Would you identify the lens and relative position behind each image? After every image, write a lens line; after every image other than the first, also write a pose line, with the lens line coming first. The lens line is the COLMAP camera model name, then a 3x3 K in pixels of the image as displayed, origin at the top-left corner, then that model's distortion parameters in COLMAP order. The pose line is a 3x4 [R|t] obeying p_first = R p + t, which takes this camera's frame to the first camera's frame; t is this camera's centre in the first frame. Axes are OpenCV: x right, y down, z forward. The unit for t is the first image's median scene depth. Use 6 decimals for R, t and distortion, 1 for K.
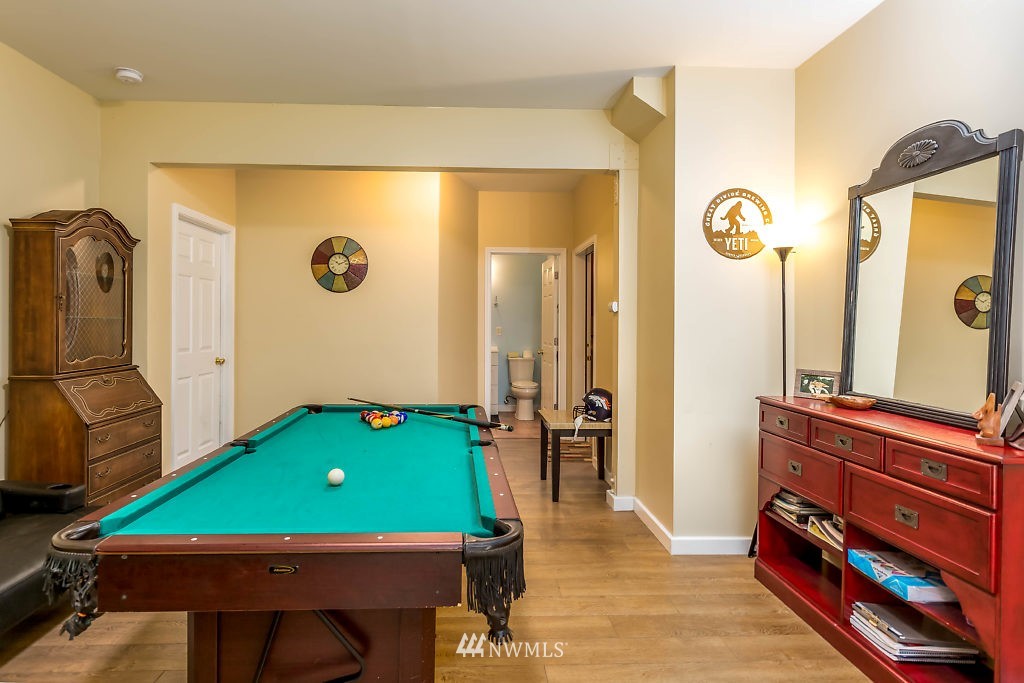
lens RADIAL K [[533.4, 0, 484.4], [0, 533.4, 332.0], [0, 0, 1]] dist [0.002646, -0.001830]
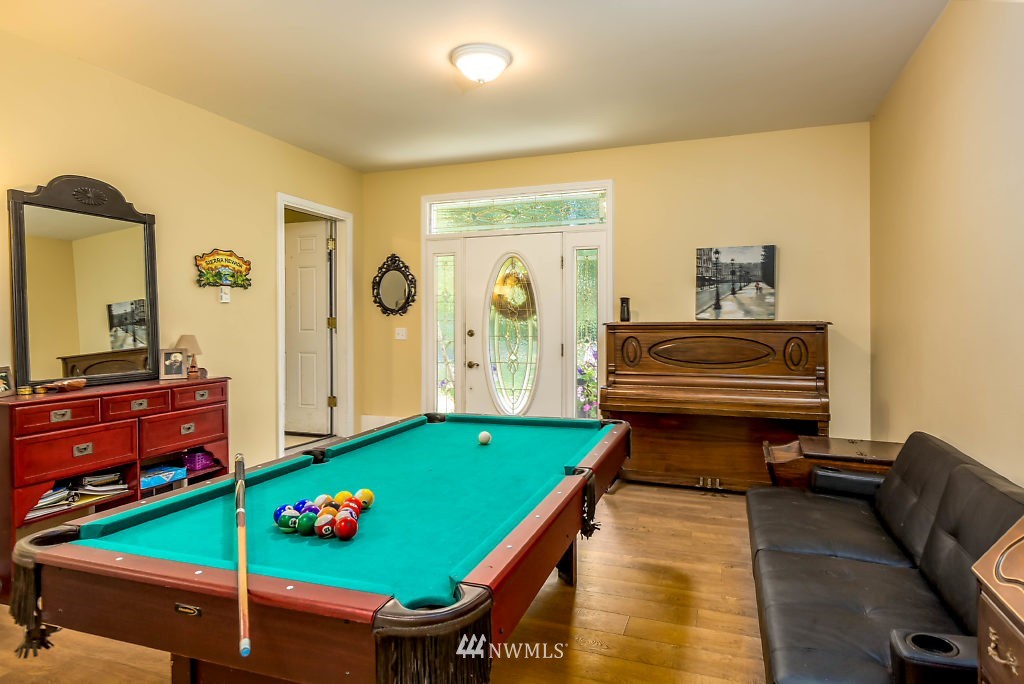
lens RADIAL K [[568.6, 0, 511.7], [0, 568.6, 332.4], [0, 0, 1]] dist [0.002753, 0.000294]
pose [[-0.933404, -0.010097, 0.358684, -0.790571], [0.004493, 0.999197, 0.039822, -0.037116], [-0.358798, 0.038782, -0.932609, 2.132128]]
